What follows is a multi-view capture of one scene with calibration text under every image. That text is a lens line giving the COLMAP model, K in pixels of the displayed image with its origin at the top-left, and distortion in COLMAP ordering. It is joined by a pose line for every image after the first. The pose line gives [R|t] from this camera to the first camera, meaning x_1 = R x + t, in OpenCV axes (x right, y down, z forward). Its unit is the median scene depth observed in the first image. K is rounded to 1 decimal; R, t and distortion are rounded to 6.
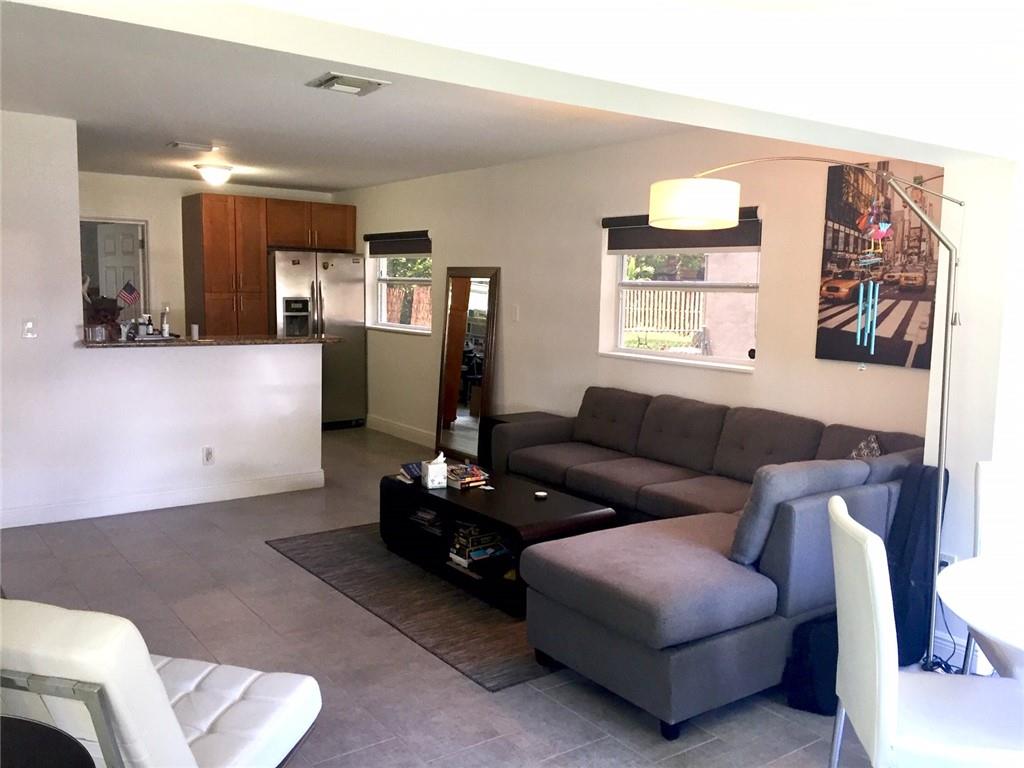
lens RADIAL K [[893.1, 0, 508.9], [0, 893.1, 383.0], [0, 0, 1]] dist [0.045210, 0.010702]
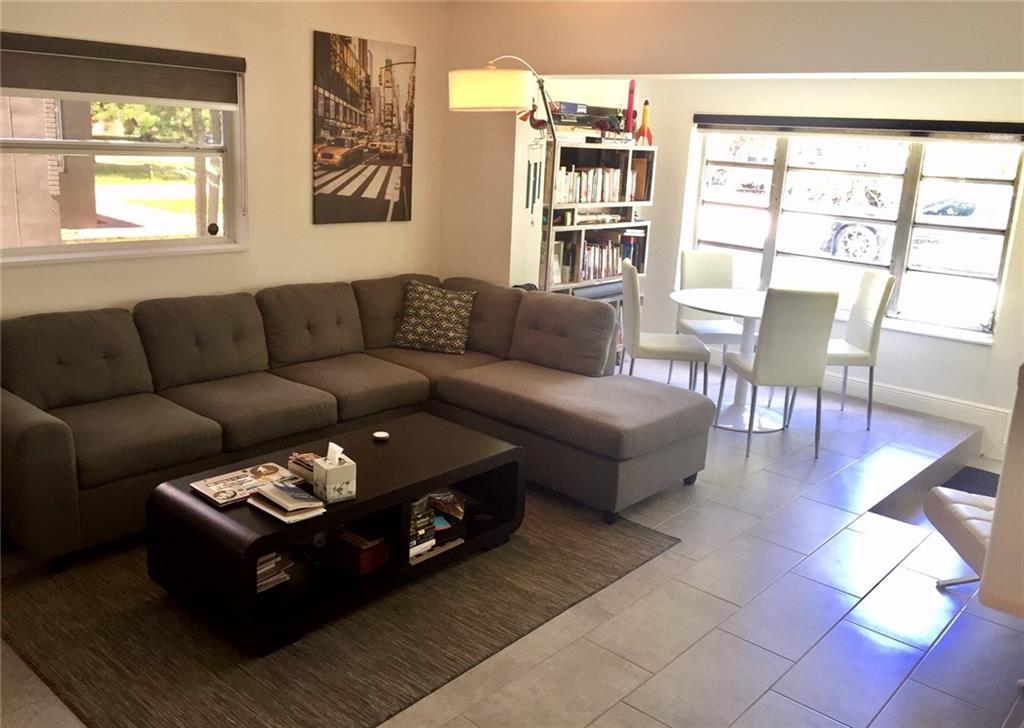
lens RADIAL K [[862.6, 0, 508.4], [0, 862.6, 360.8], [0, 0, 1]] dist [0.012234, 0.004071]
pose [[-0.218596, -0.272417, 0.937019, -0.707281], [0.058594, 0.954845, 0.291268, -0.160807], [-0.974055, 0.118574, -0.192764, 1.040923]]
